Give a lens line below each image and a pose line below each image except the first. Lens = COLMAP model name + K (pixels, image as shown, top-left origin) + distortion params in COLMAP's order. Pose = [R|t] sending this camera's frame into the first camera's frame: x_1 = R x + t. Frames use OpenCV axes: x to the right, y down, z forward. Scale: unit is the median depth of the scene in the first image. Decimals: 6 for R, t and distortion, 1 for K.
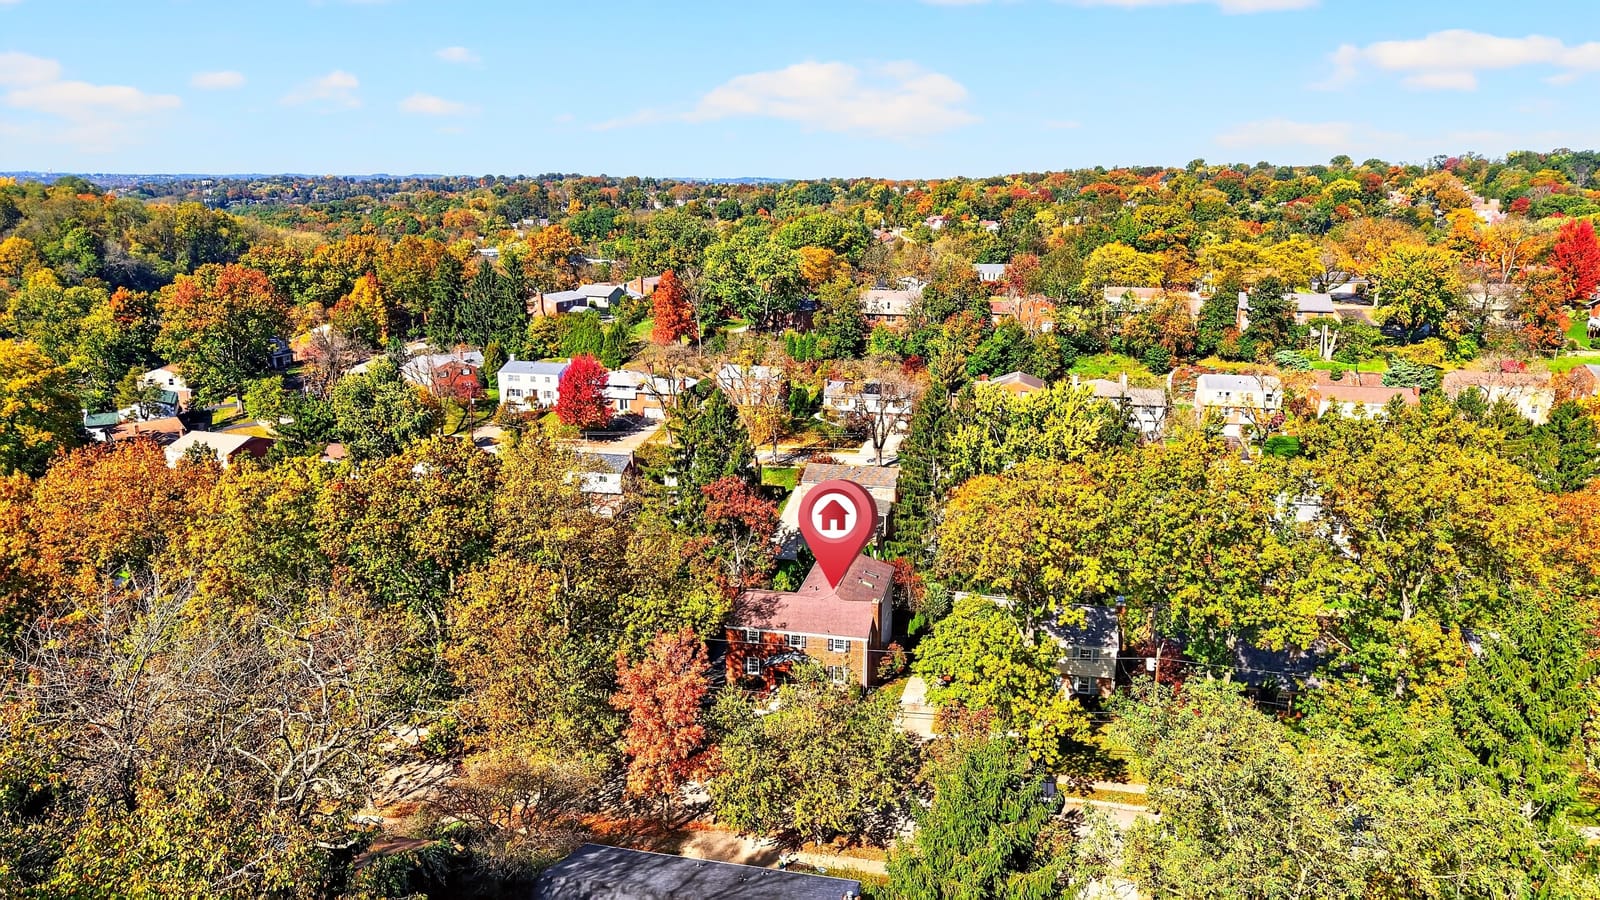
lens RADIAL K [[1072.1, 0, 813.6], [0, 1072.1, 459.1], [0, 0, 1]] dist [0.050875, -0.054820]
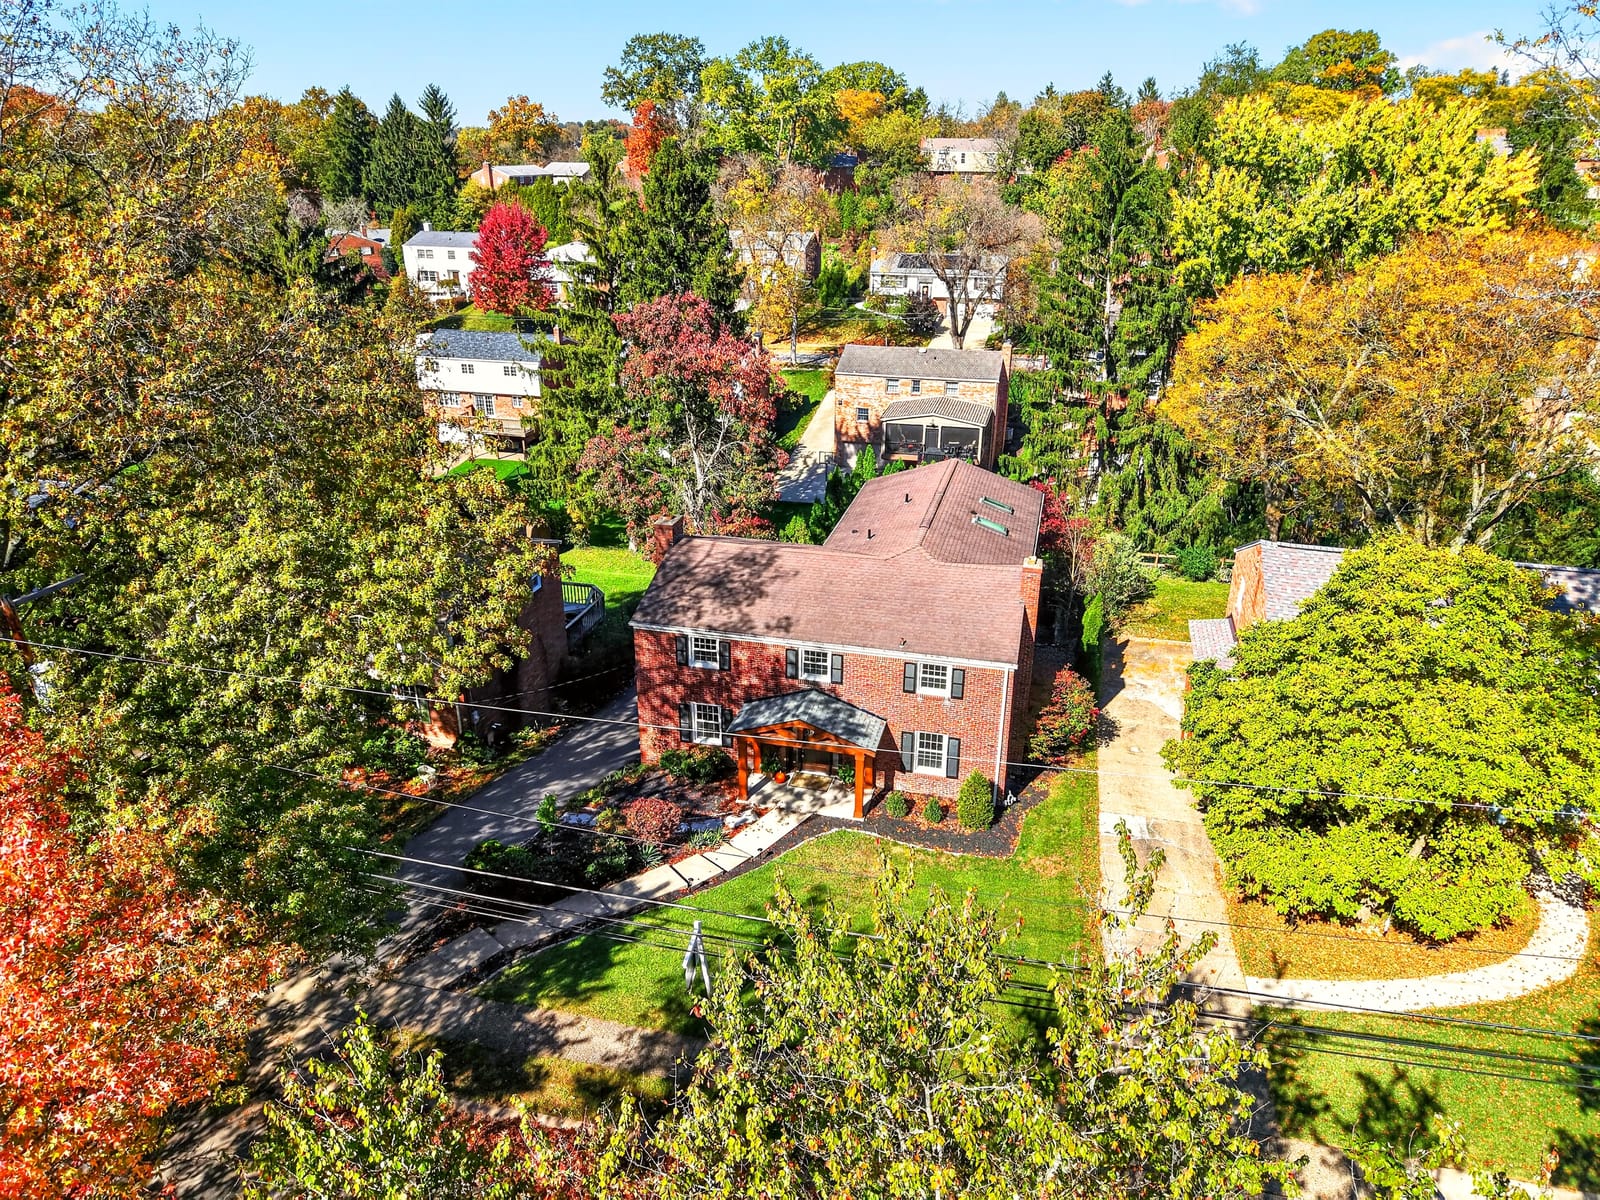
lens RADIAL K [[1076.2, 0, 806.2], [0, 1076.2, 600.5], [0, 0, 1]] dist [0.045427, -0.045735]
pose [[0.999257, 0.012315, -0.036533, -0.002955], [-0.006734, 0.988794, 0.149137, 0.040786], [0.037960, -0.148780, 0.988141, 0.283780]]
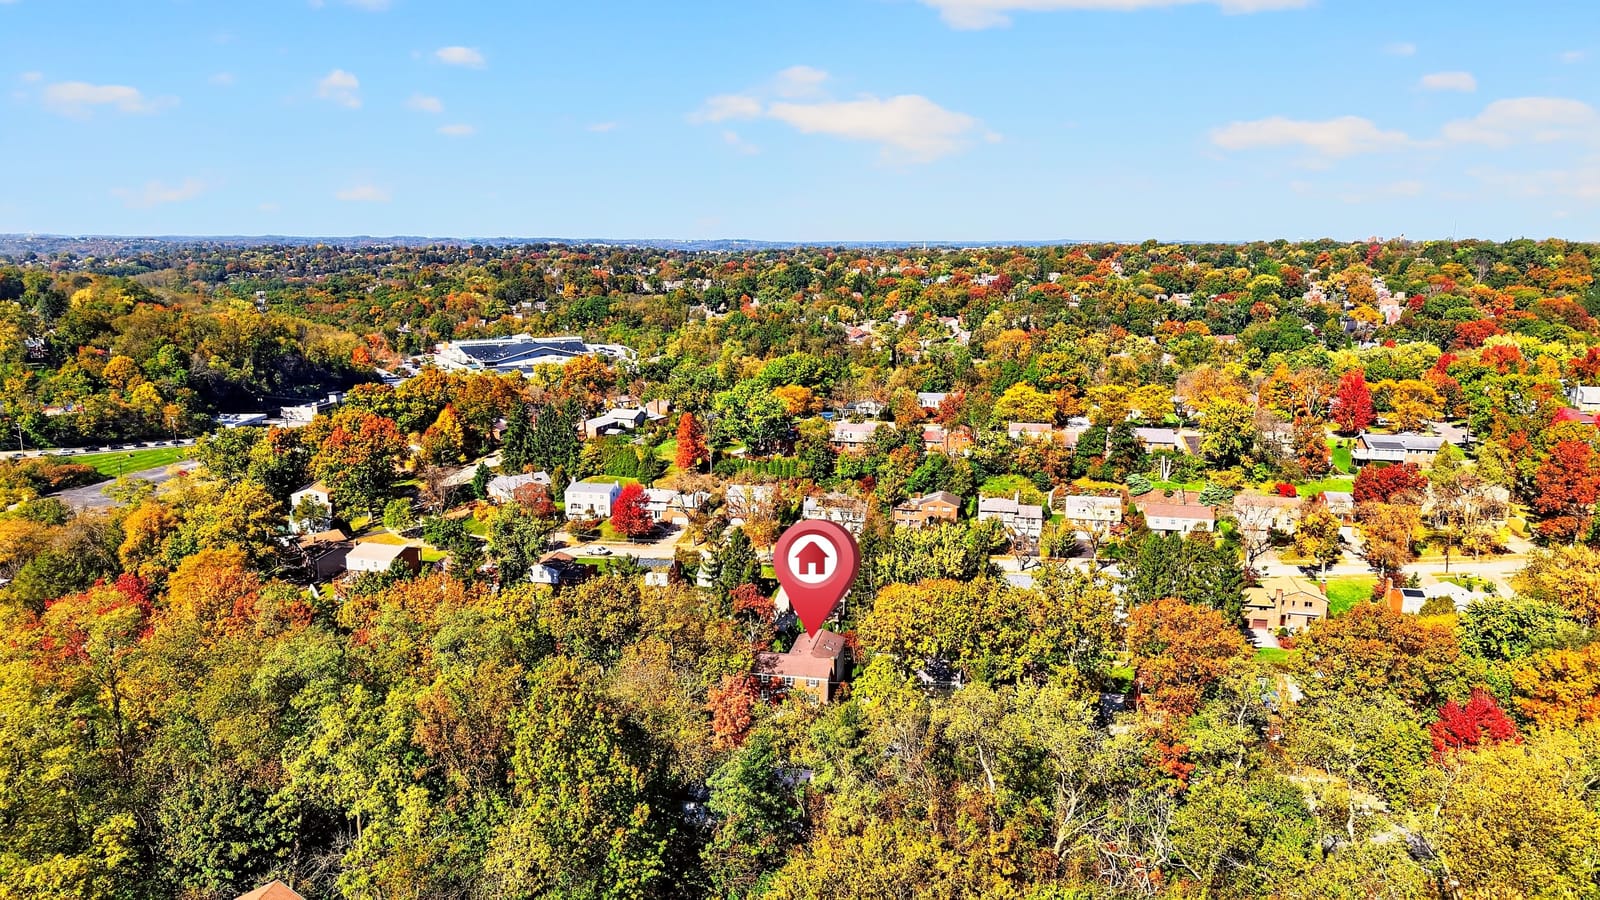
lens RADIAL K [[1072.1, 0, 814.3], [0, 1072.1, 456.8], [0, 0, 1]] dist [0.050875, -0.054820]
pose [[0.999782, -0.004603, 0.020348, -0.003888], [0.005706, 0.998500, -0.054455, -0.049228], [-0.020066, 0.054560, 0.998309, -0.376166]]
